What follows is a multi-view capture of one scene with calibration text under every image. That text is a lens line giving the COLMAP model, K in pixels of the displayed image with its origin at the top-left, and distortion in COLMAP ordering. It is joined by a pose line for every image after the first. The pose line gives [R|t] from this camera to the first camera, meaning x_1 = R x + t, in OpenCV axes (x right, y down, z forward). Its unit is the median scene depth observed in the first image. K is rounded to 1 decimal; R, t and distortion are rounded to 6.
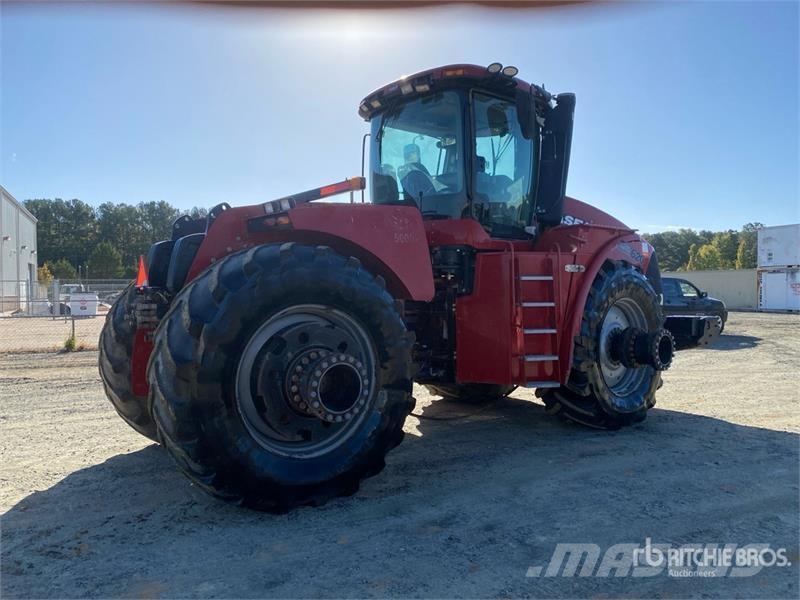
lens RADIAL K [[602.3, 0, 404.7], [0, 602.3, 298.7], [0, 0, 1]] dist [0.021477, -0.006273]
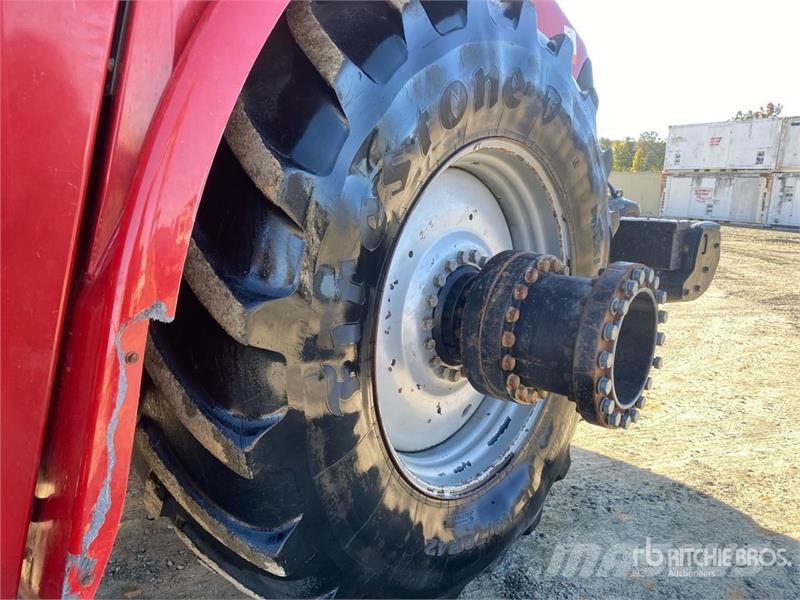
lens RADIAL K [[602.3, 0, 404.7], [0, 602.3, 298.7], [0, 0, 1]] dist [0.021477, -0.006273]
pose [[0.986919, 0.013838, 0.160620, 0.271612], [-0.040609, 0.985523, 0.164609, 0.024452], [-0.156017, -0.168979, 0.973193, 0.711510]]
